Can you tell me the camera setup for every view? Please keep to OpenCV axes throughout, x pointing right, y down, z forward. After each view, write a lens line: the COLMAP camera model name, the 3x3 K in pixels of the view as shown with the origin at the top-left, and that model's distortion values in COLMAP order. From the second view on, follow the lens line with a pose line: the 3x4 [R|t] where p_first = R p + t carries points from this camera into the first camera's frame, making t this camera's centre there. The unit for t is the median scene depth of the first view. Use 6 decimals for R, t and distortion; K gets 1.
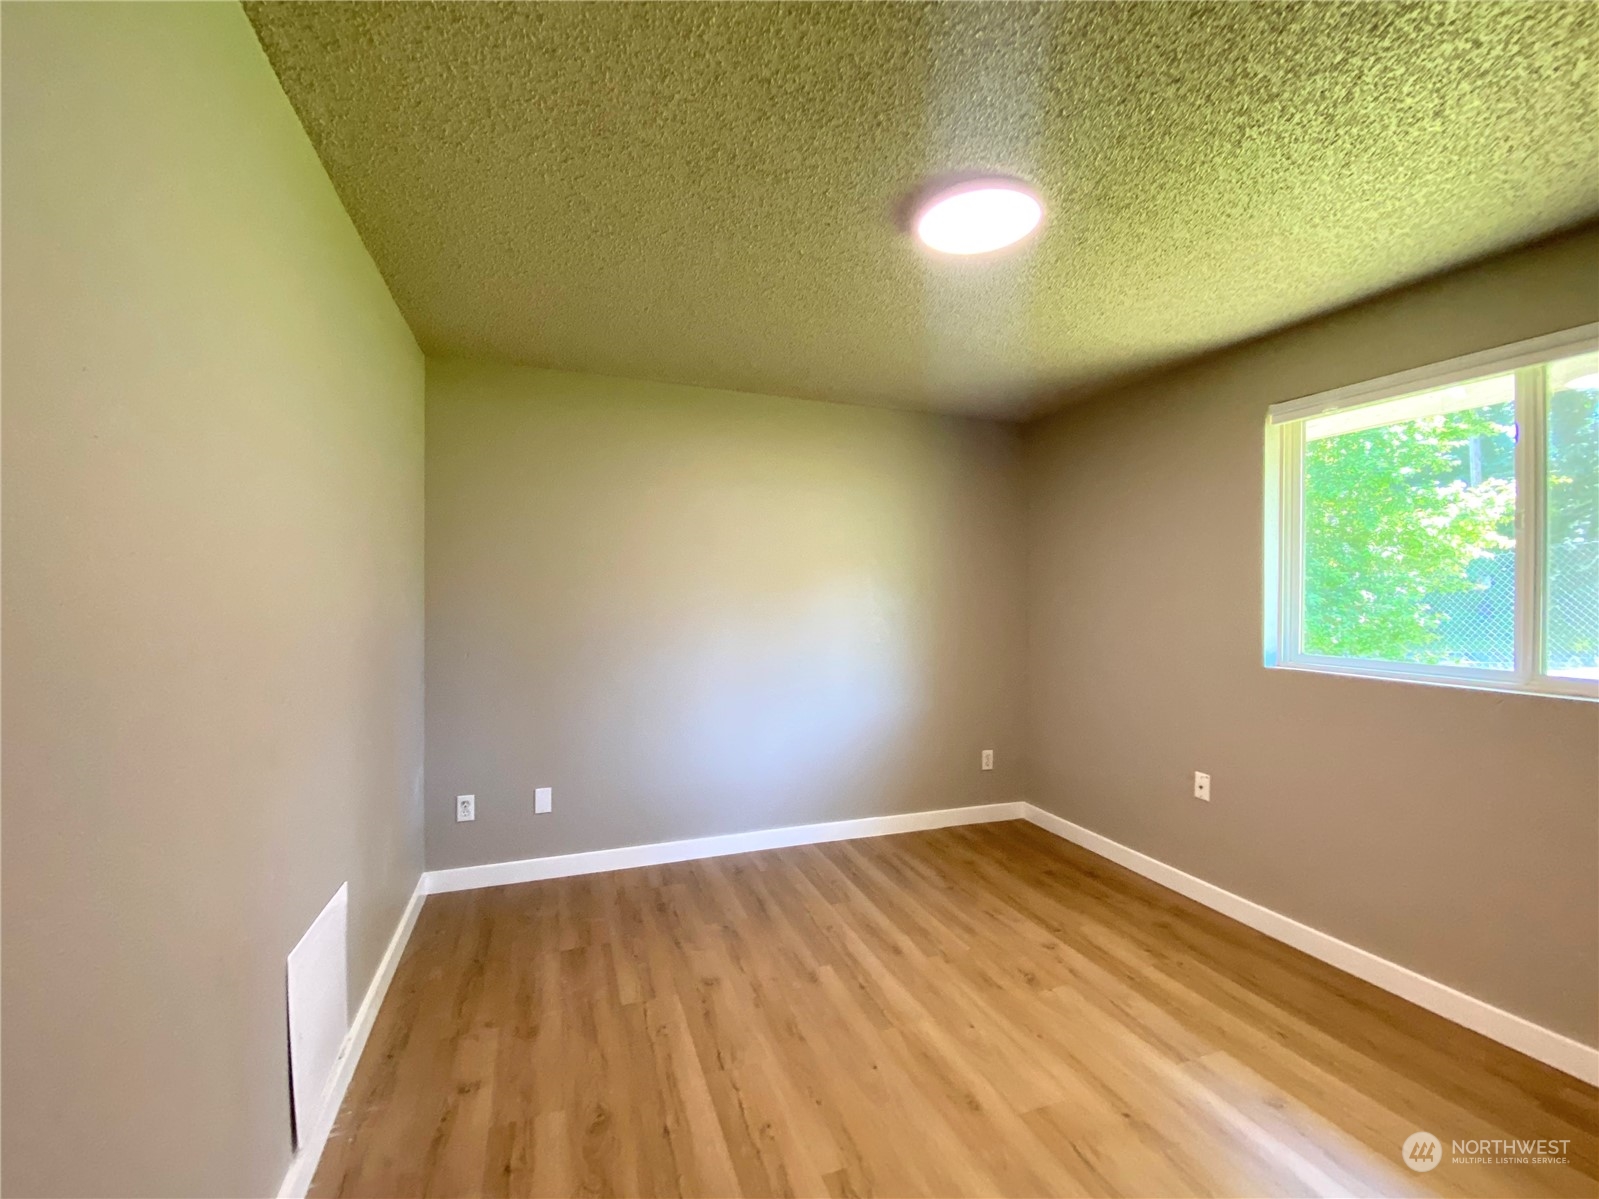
lens RADIAL K [[674.0, 0, 810.8], [0, 674.0, 601.7], [0, 0, 1]] dist [0.018042, -0.019684]
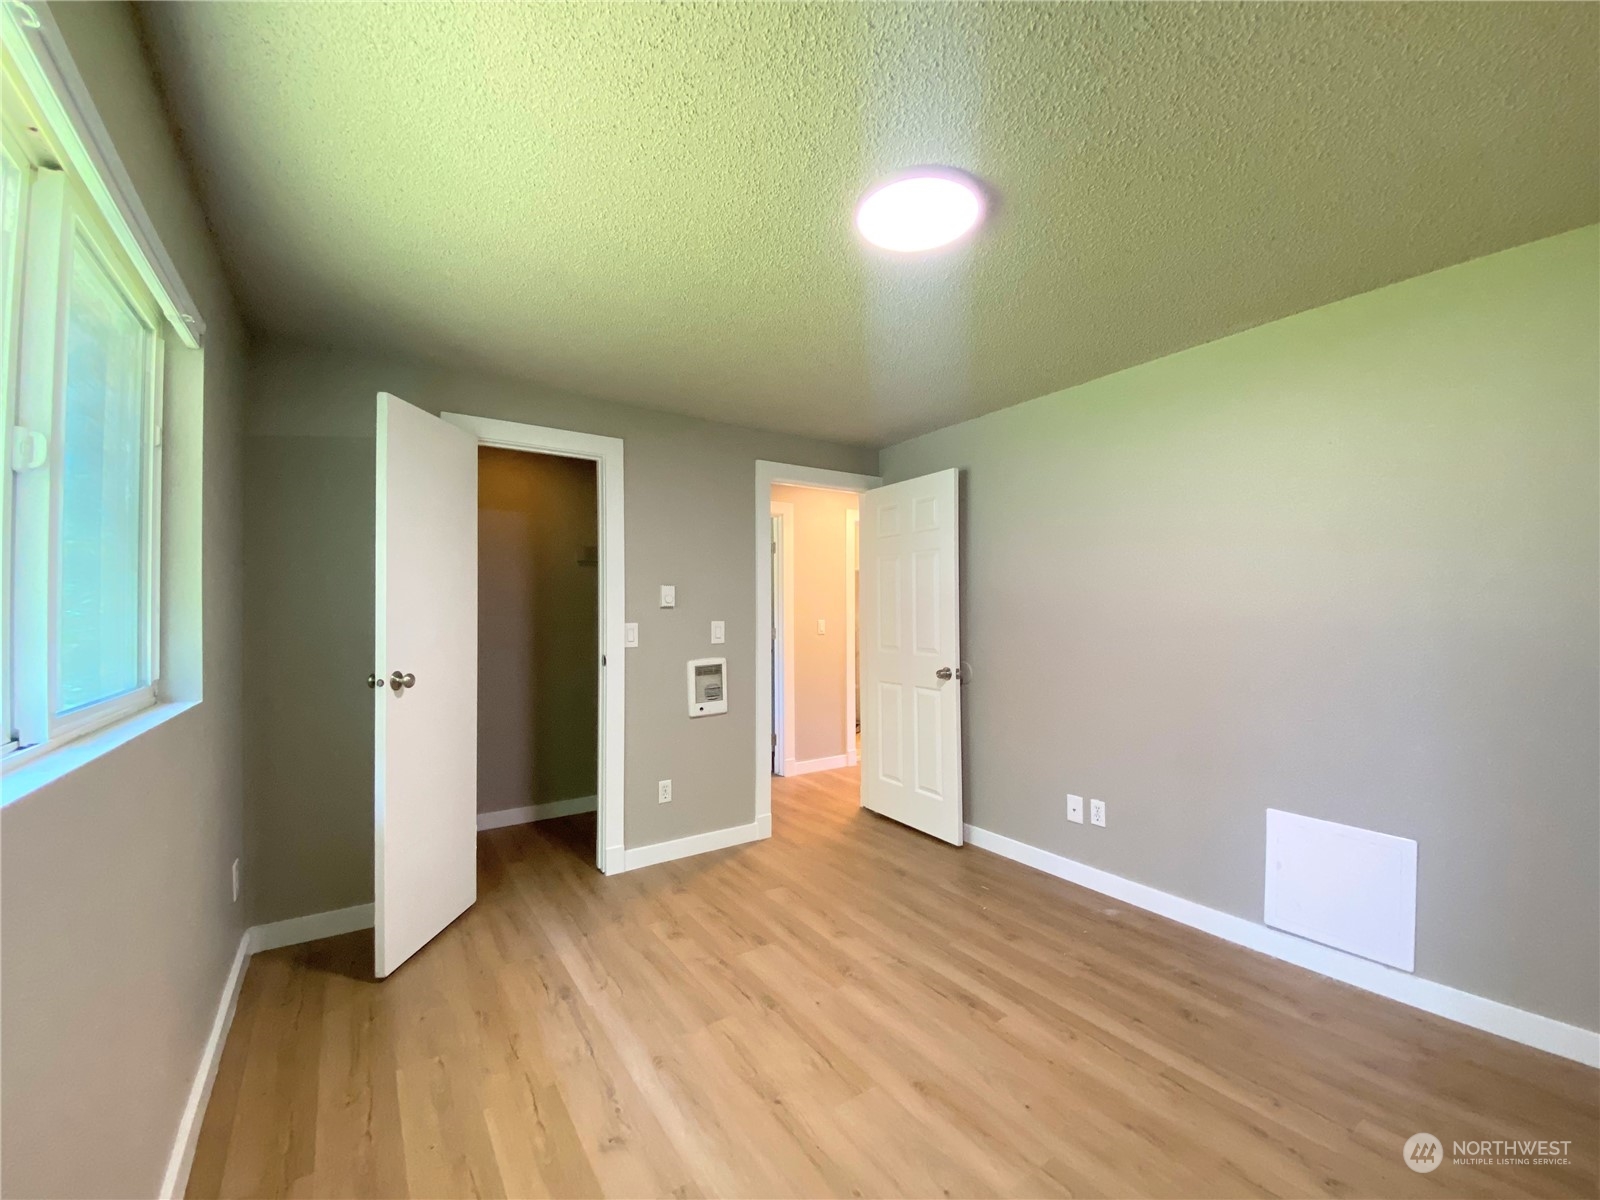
lens RADIAL K [[674.4, 0, 811.3], [0, 674.4, 602.2], [0, 0, 1]] dist [0.018042, -0.019684]
pose [[-0.970974, -0.005448, -0.239124, 0.641809], [-0.004966, 0.999984, -0.002620, -0.000394], [0.239134, -0.001356, -0.970986, 1.933609]]
